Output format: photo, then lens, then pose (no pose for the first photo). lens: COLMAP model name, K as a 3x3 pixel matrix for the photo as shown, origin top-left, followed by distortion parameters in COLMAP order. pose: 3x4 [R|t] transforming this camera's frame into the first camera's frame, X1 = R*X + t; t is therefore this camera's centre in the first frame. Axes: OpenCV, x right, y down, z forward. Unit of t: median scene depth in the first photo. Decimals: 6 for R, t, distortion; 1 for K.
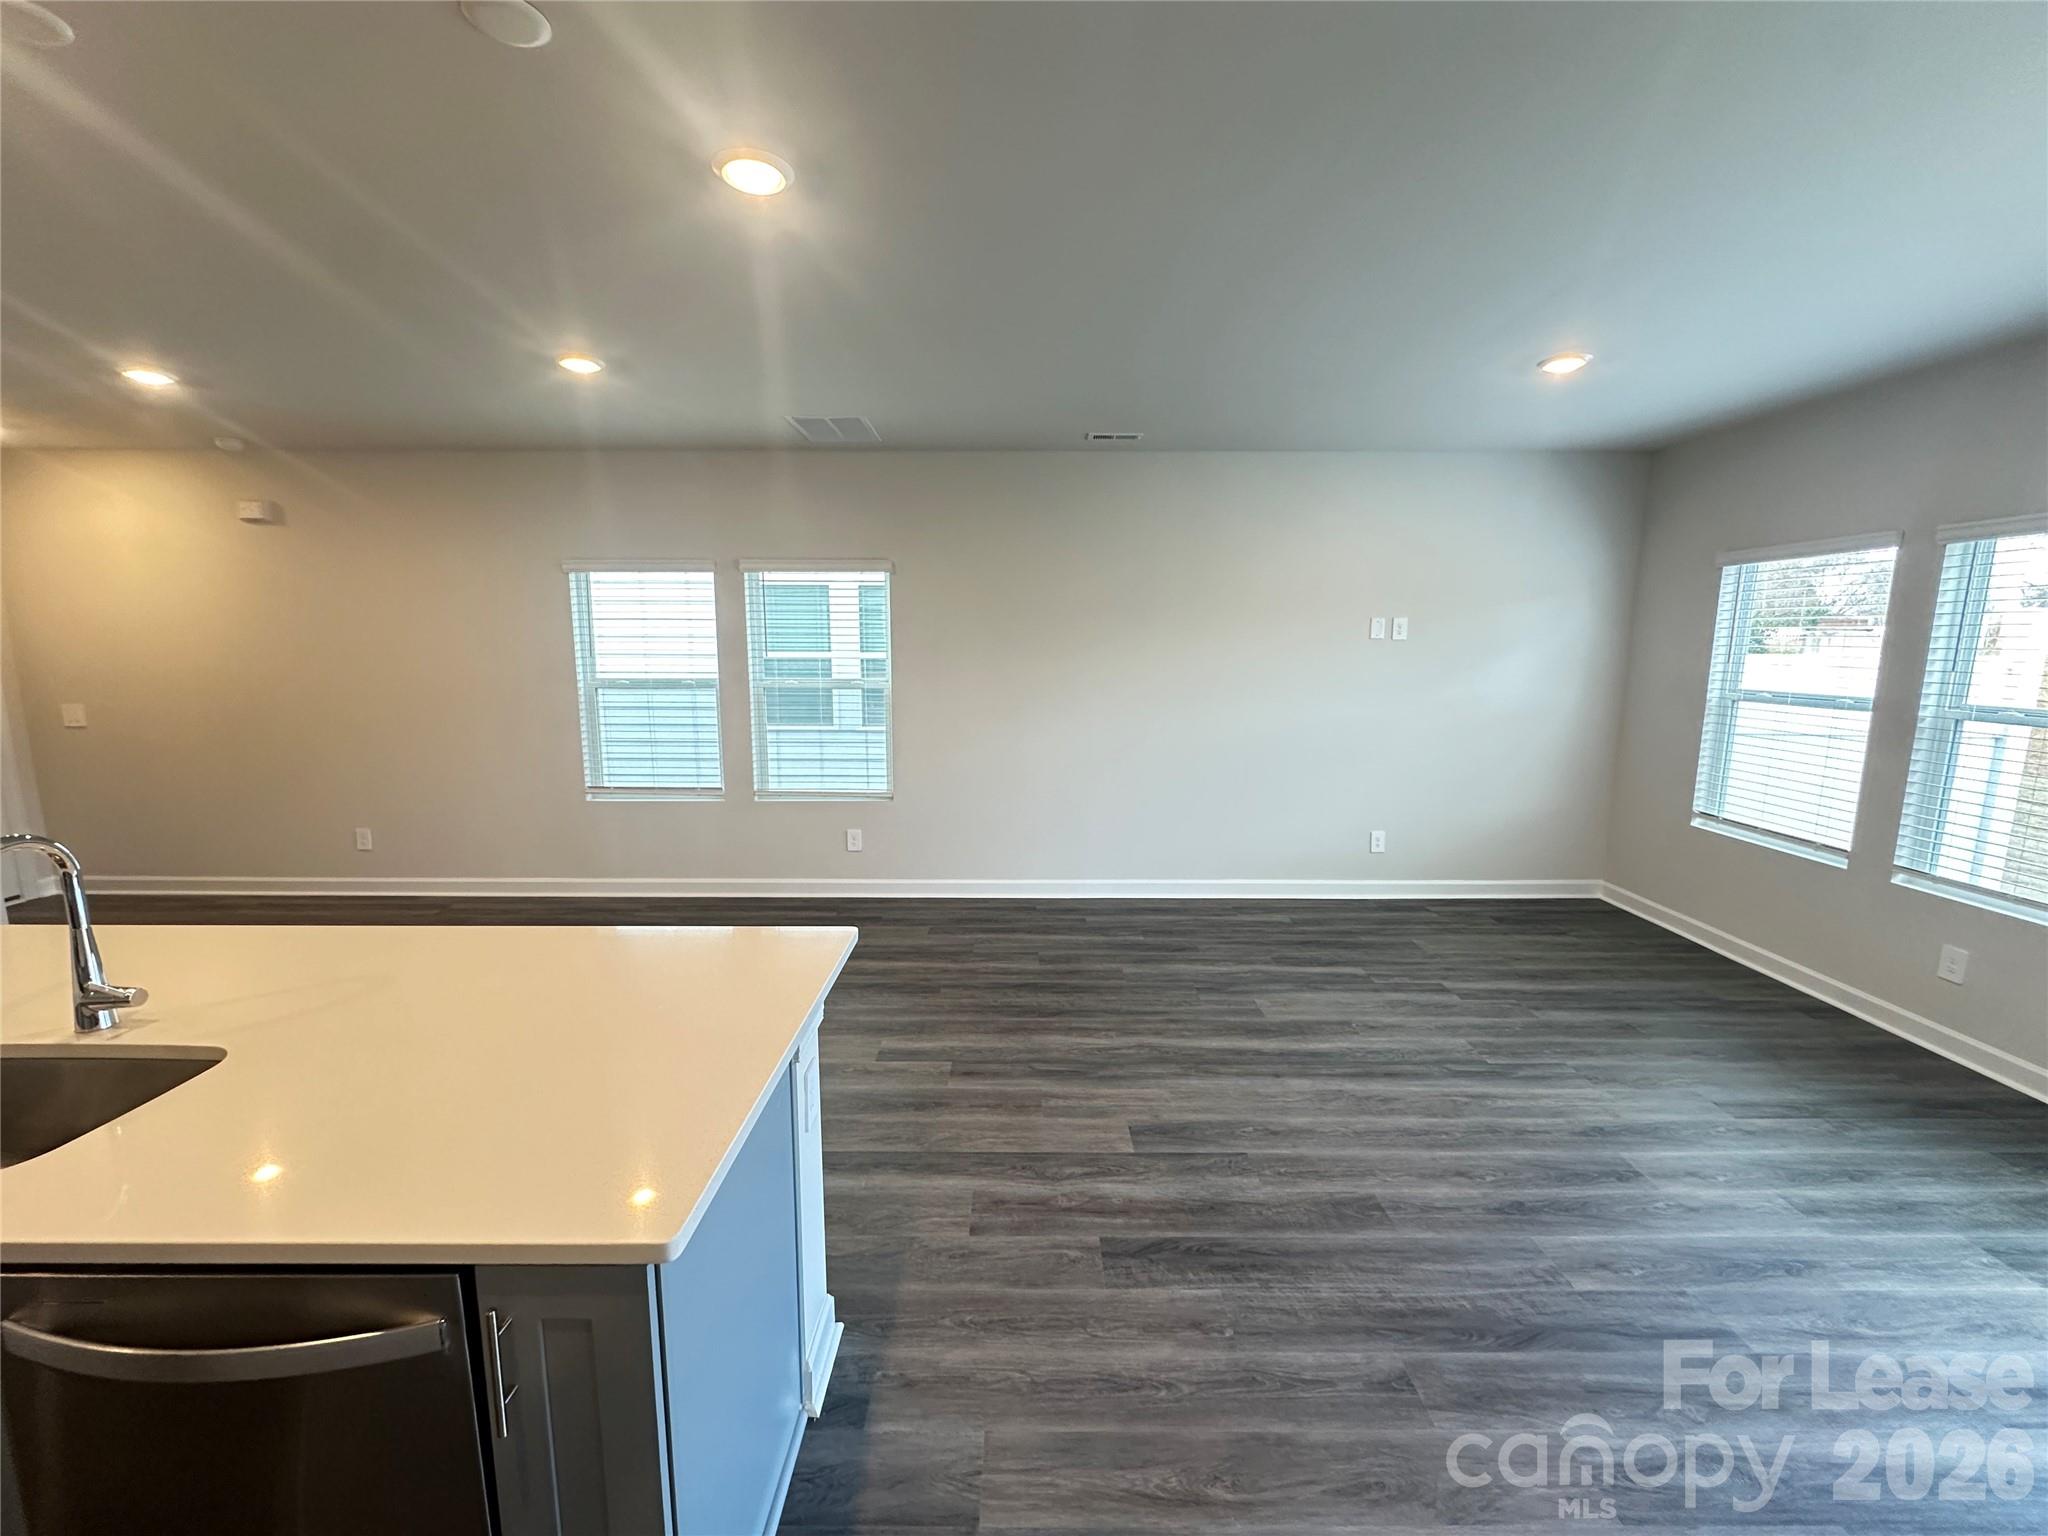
lens RADIAL K [[813.7, 0, 1025.1], [0, 813.7, 761.5], [0, 0, 1]] dist [-0.003088, 0.000601]
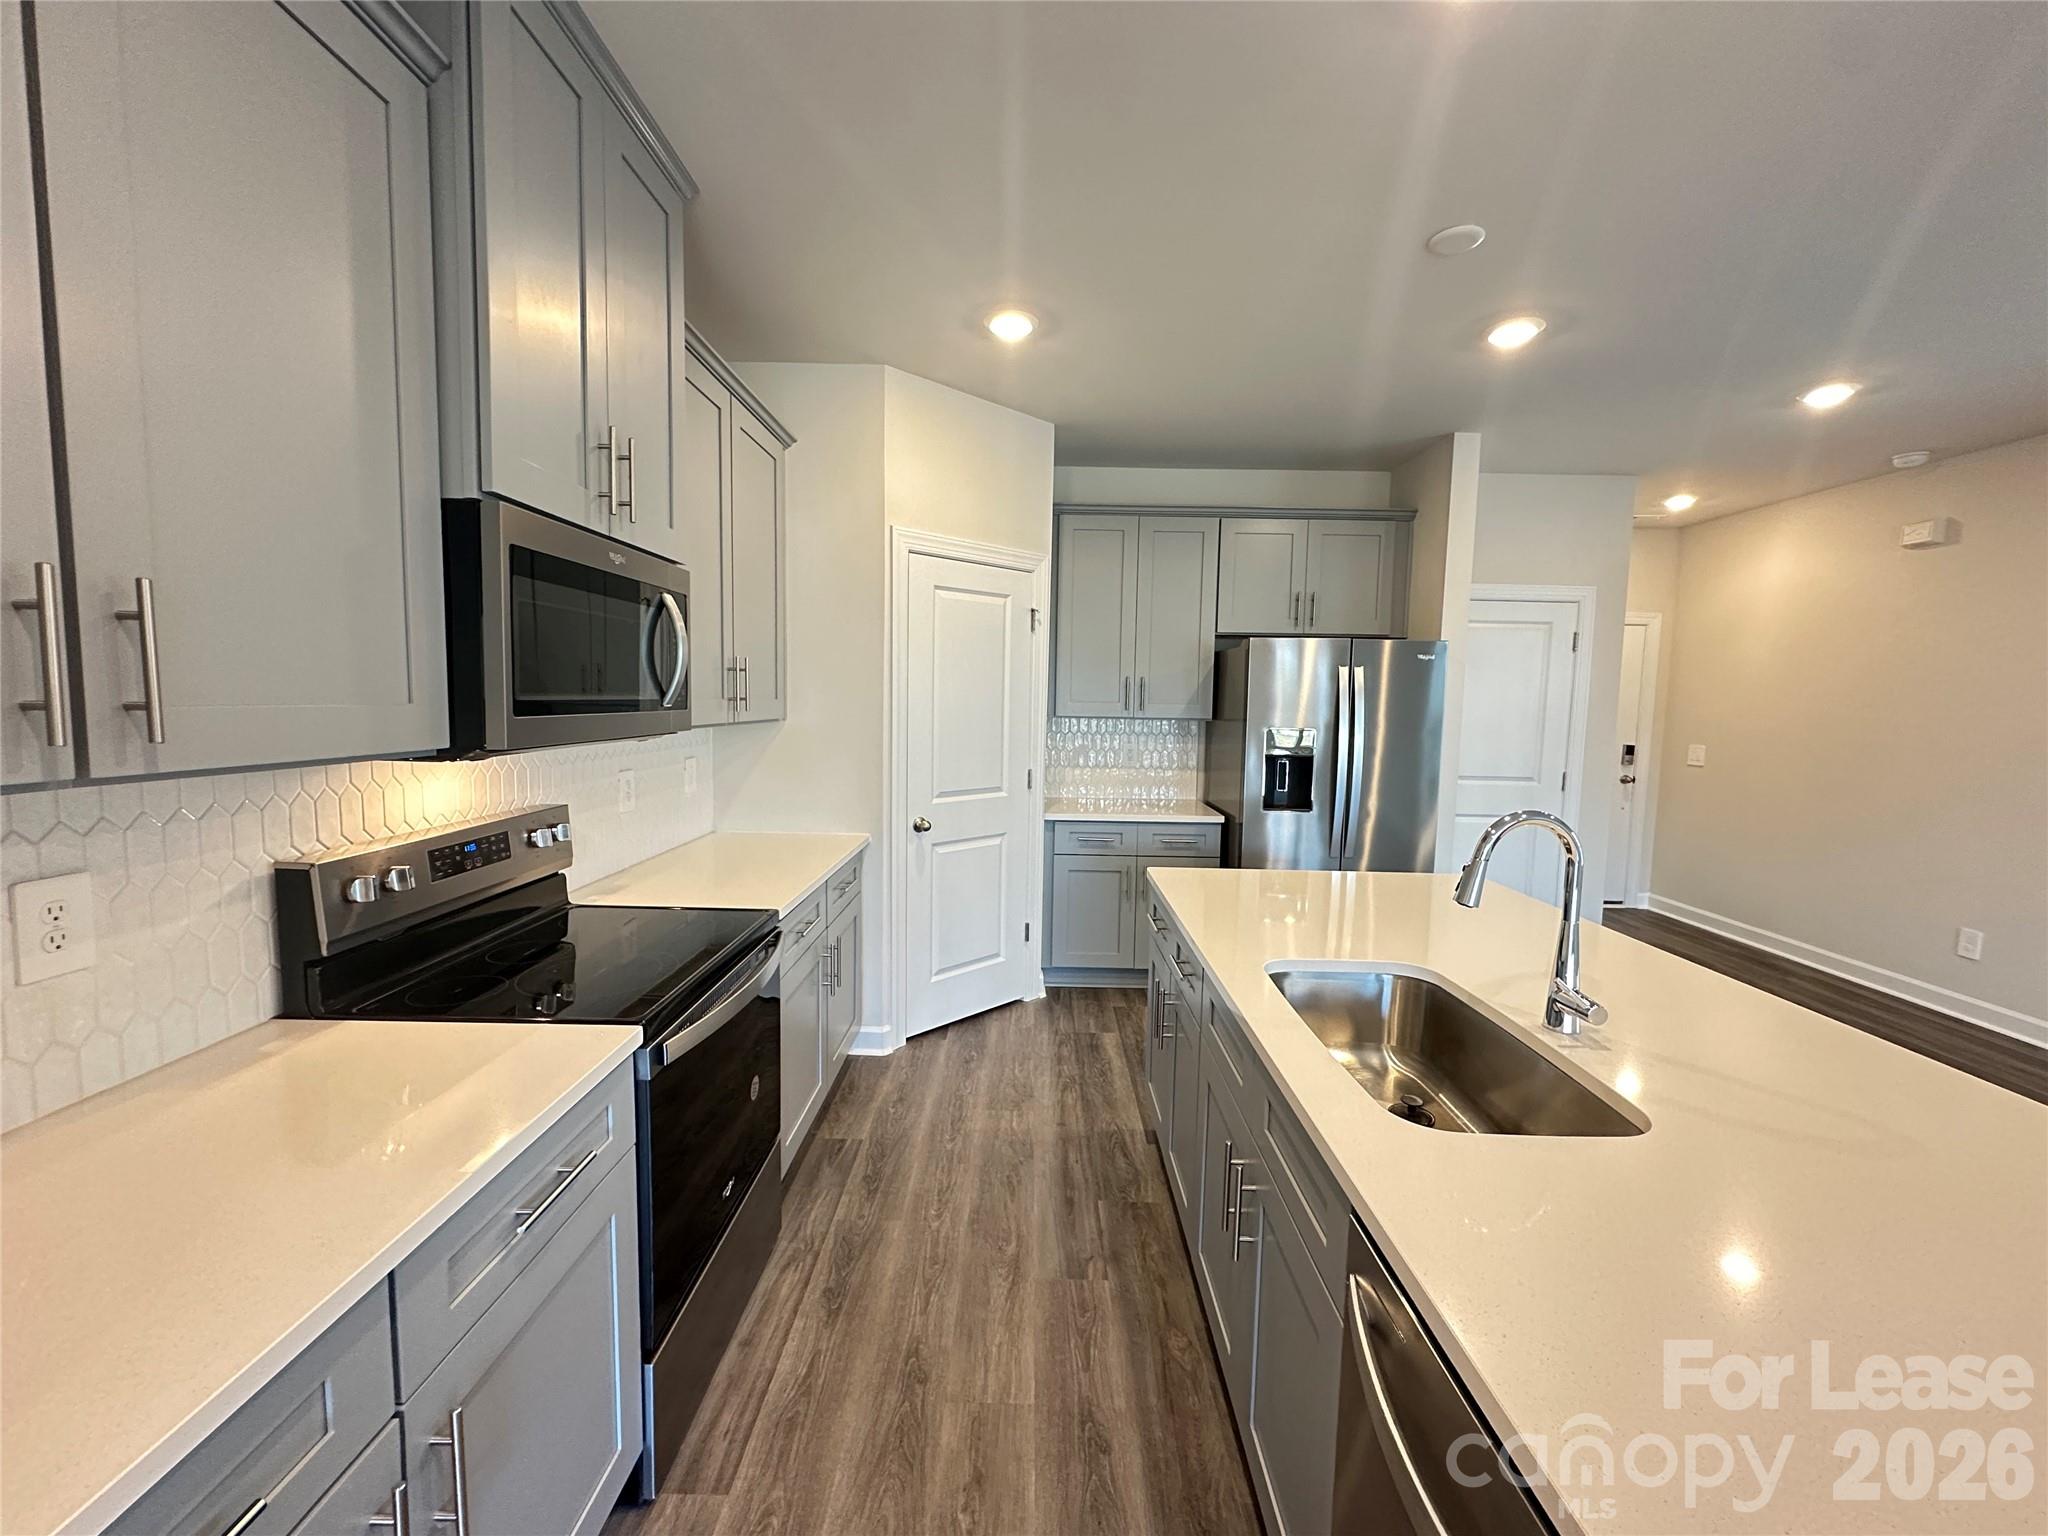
lens RADIAL K [[813.7, 0, 1025.1], [0, 813.7, 761.5], [0, 0, 1]] dist [-0.003088, 0.000601]
pose [[-0.008783, 0.078764, -0.996855, -0.111084], [-0.168326, 0.982551, 0.079117, 0.026829], [0.985692, 0.168491, 0.004628, 0.162813]]
